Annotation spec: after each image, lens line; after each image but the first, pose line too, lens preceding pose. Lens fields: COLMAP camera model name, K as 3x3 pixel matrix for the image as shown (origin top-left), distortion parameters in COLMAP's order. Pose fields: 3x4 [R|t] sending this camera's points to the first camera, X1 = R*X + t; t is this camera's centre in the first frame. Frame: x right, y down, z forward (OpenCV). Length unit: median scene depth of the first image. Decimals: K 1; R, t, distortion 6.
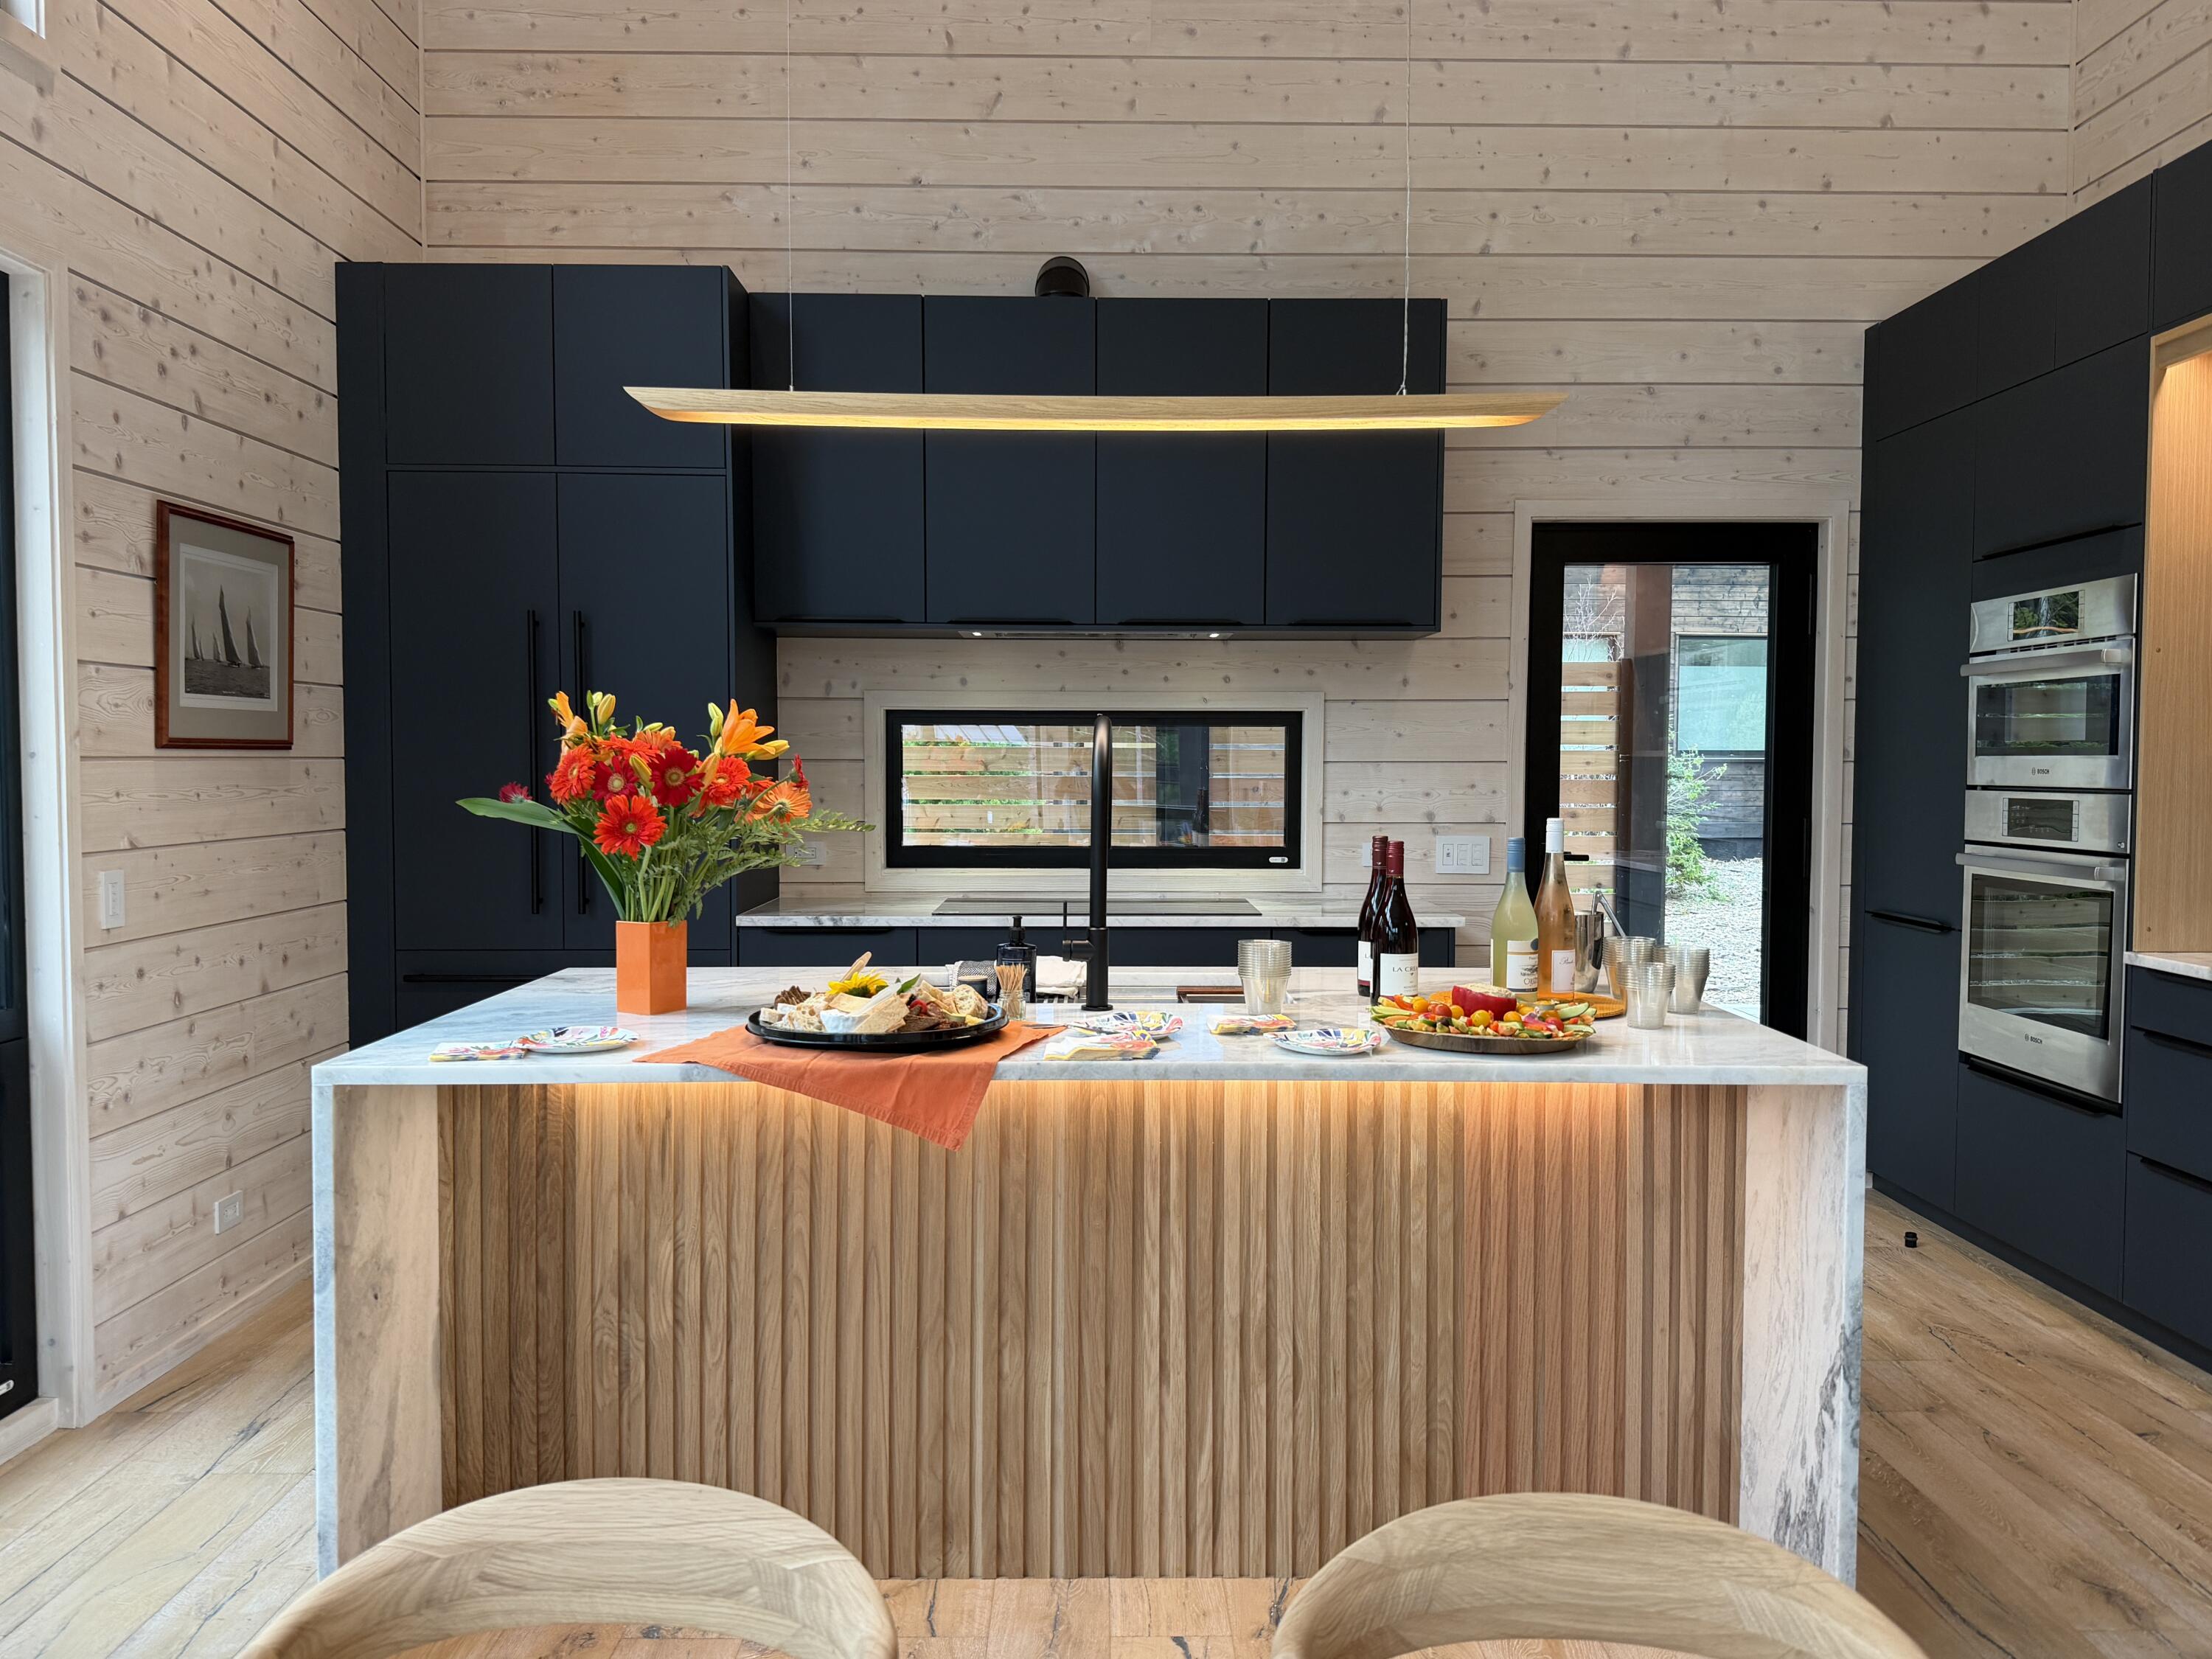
lens RADIAL K [[1719.0, 0, 1100.5], [0, 1719.0, 848.7], [0, 0, 1]] dist [0.059254, -0.075842]
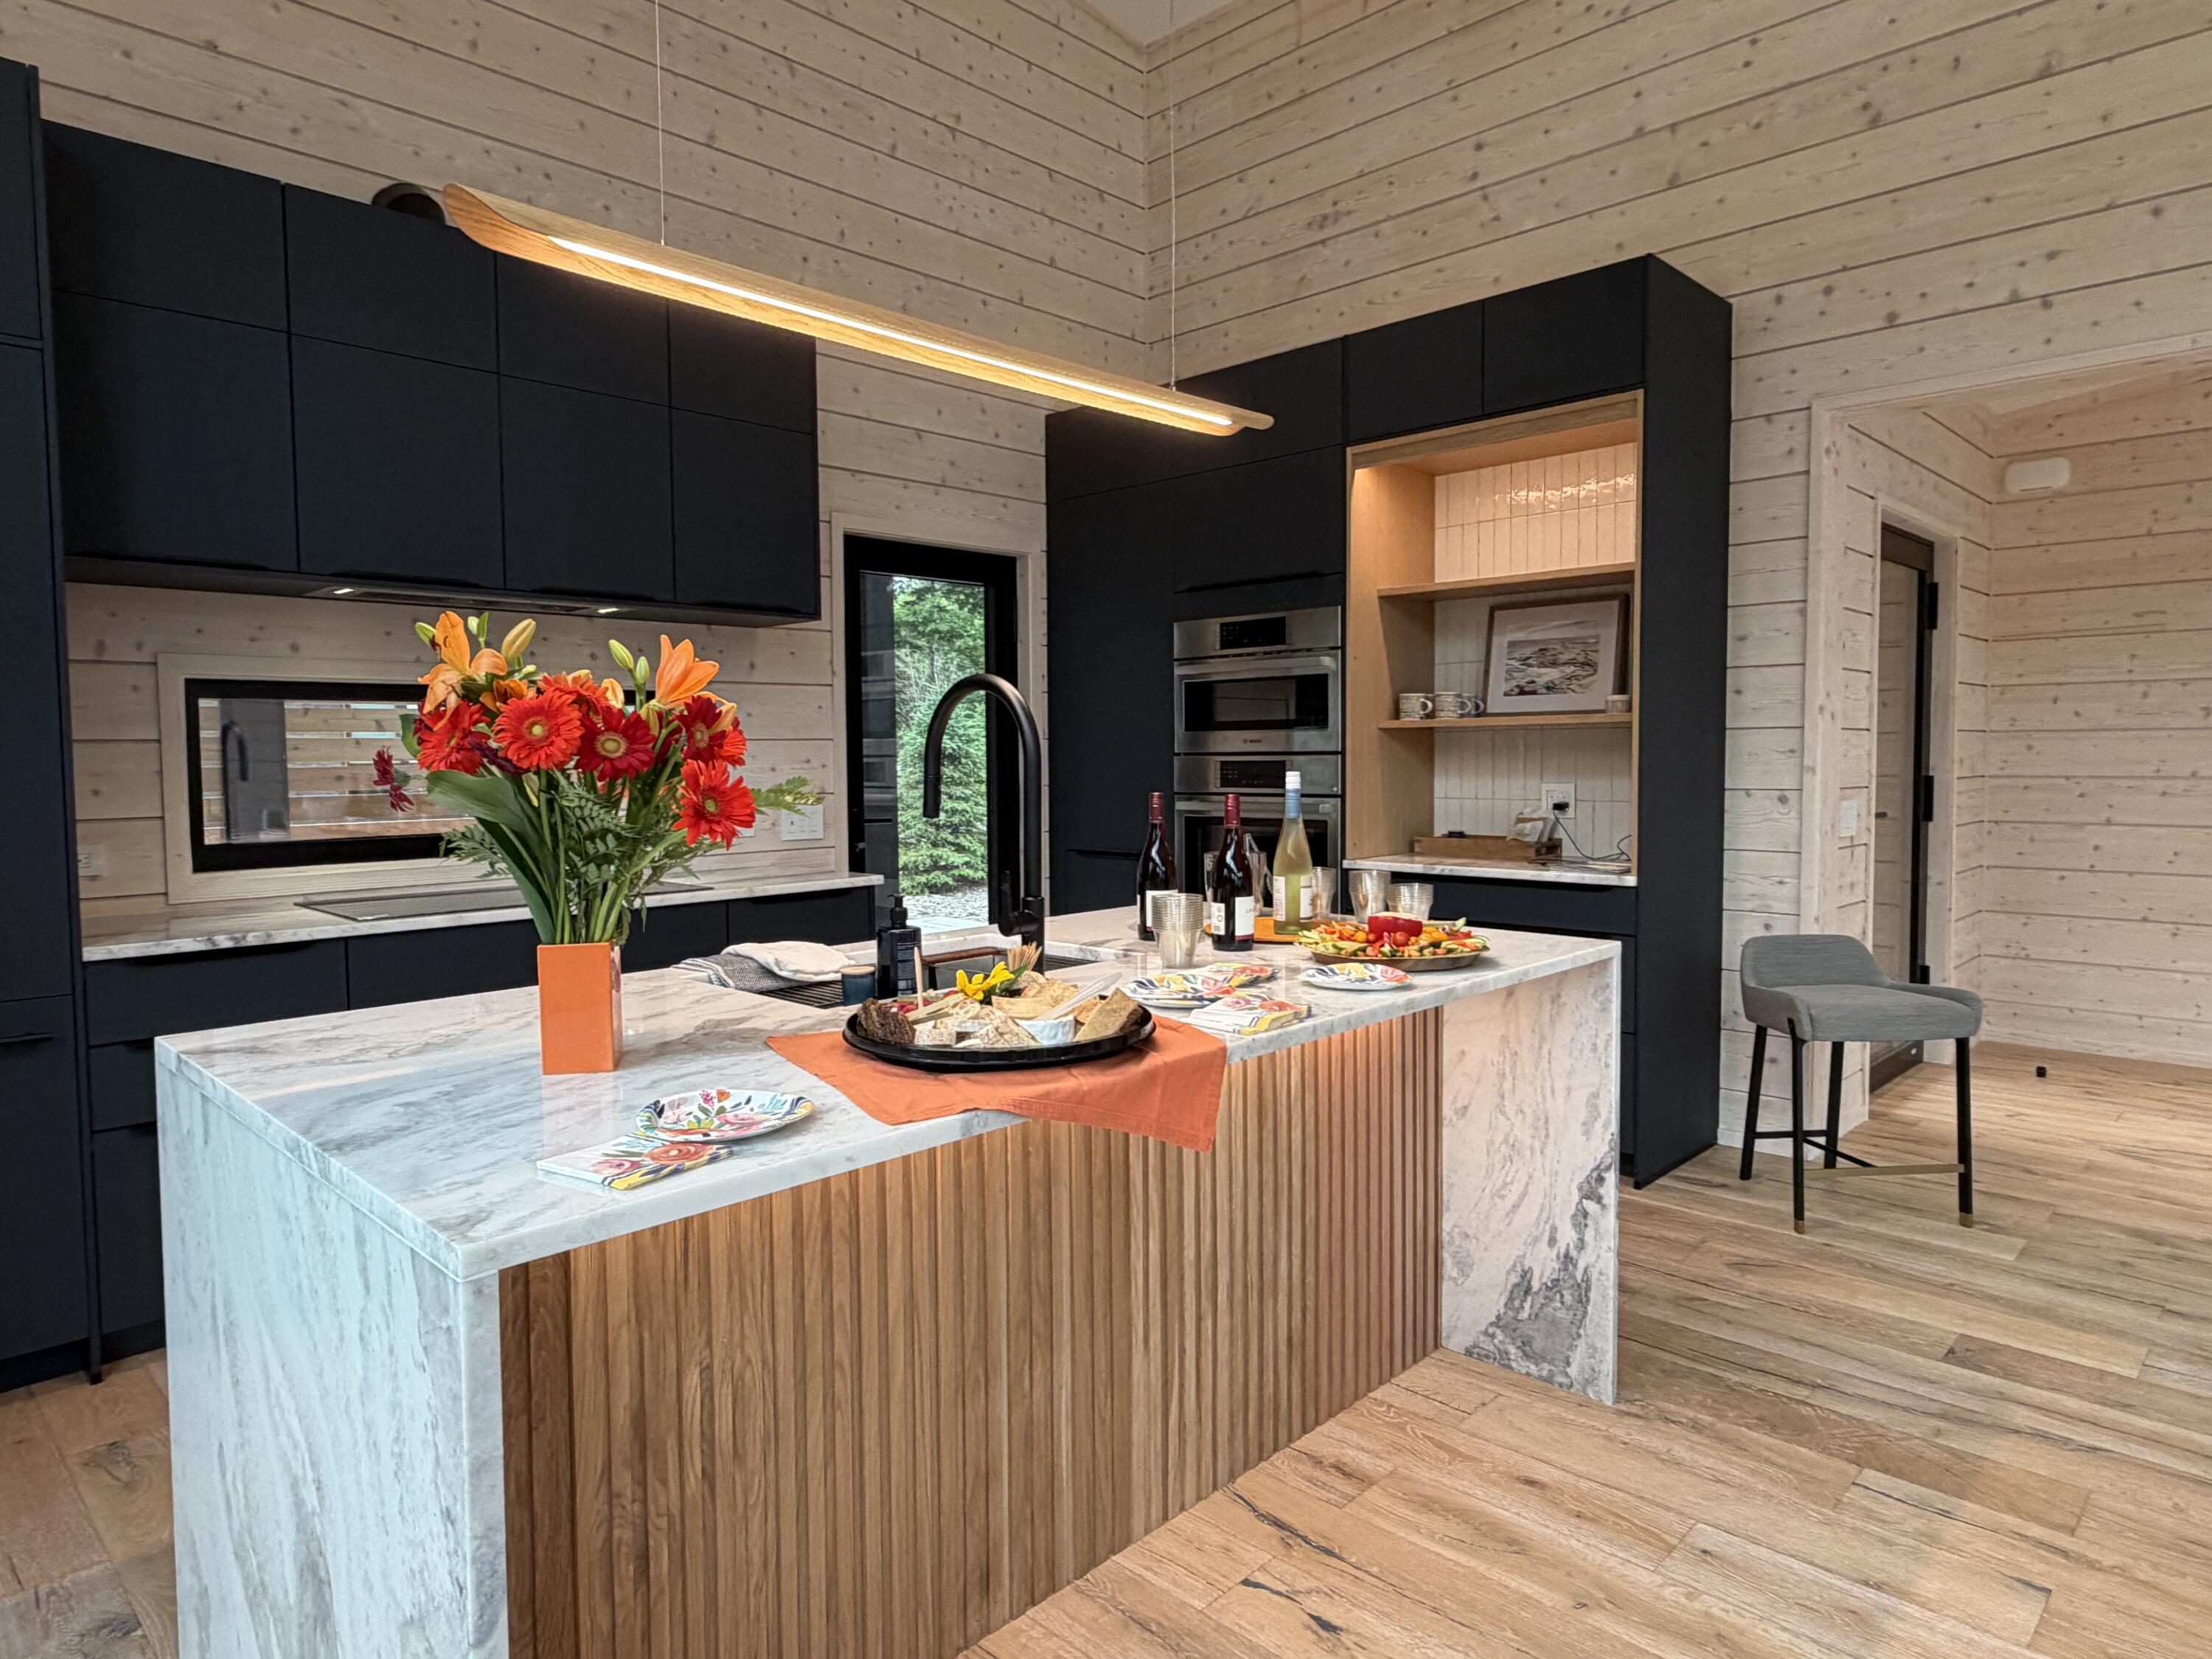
lens RADIAL K [[1339.9, 0, 1104.0], [0, 1339.9, 823.8], [0, 0, 1]] dist [0.000565, -0.002413]
pose [[0.707844, -0.048733, 0.704686, -0.311725], [0.048393, 0.998619, 0.020450, -0.004590], [-0.704709, 0.019627, 0.709225, 0.283397]]
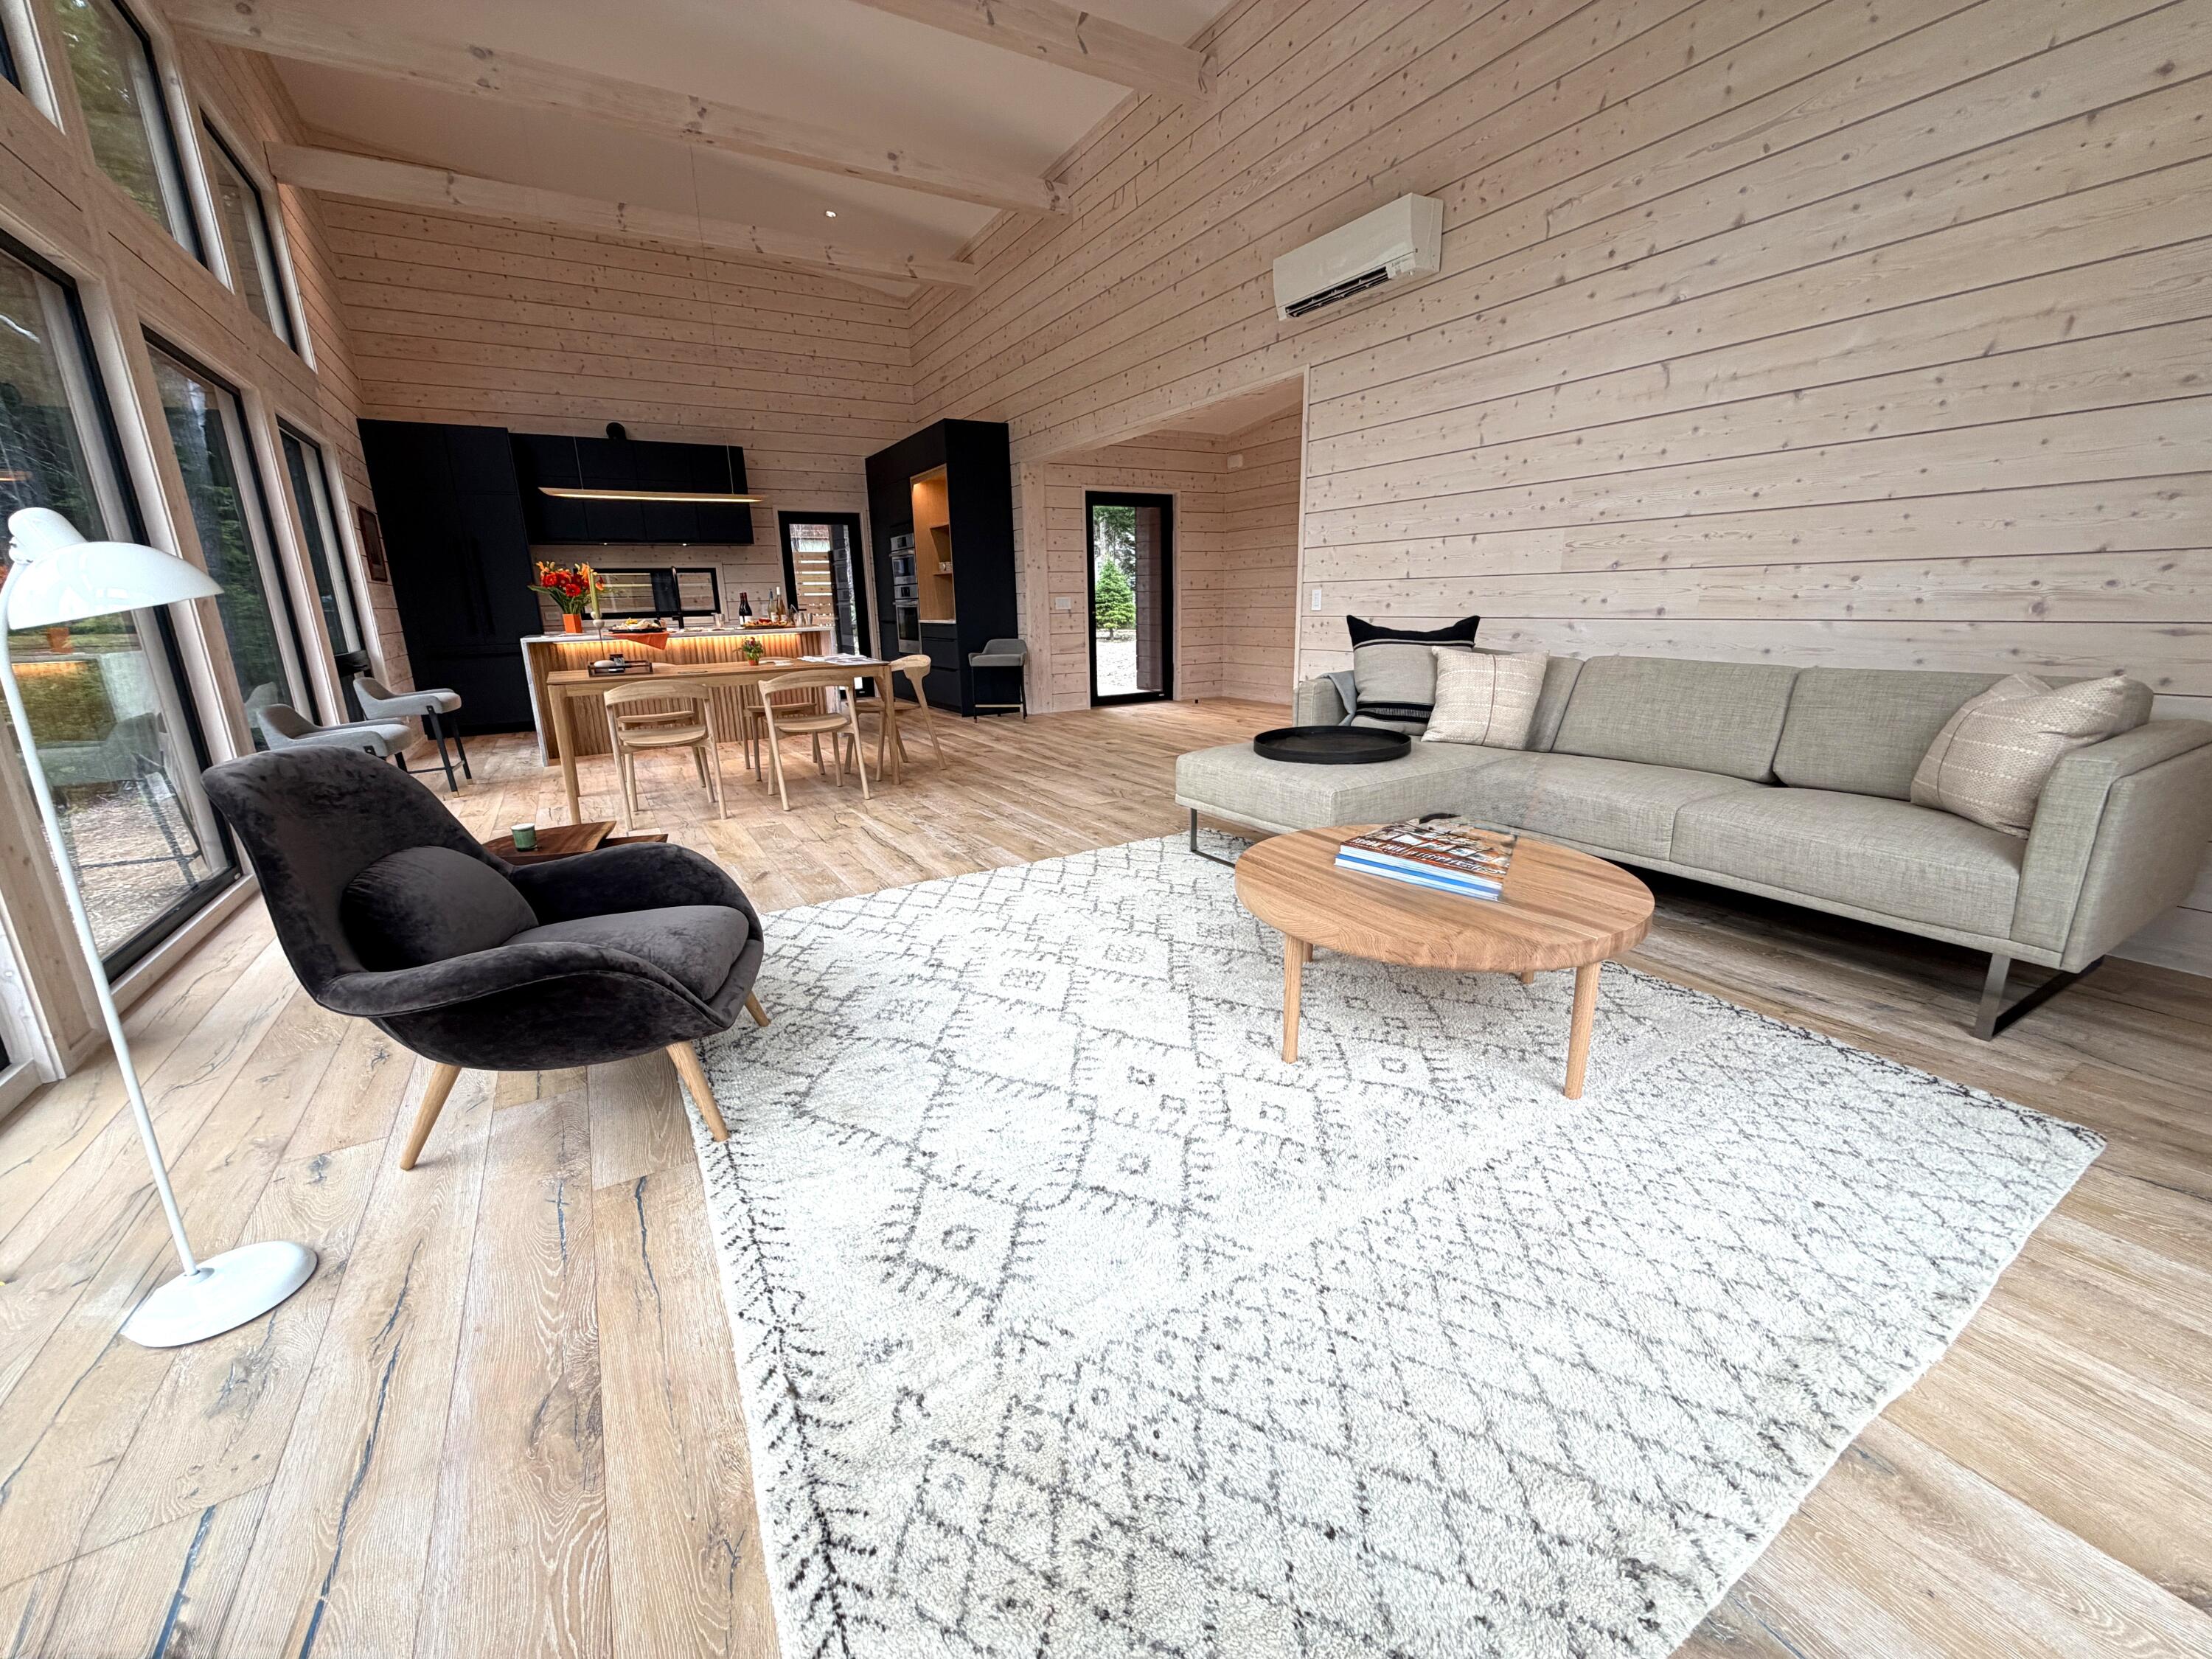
lens RADIAL K [[882.8, 0, 1103.3], [0, 882.8, 827.2], [0, 0, 1]] dist [-0.004159, 0.000094]
pose [[0.863163, -0.150104, 0.482097, -0.159192], [0.053140, 0.976493, 0.208895, 0.112992], [-0.502120, -0.154692, 0.850850, -1.097109]]
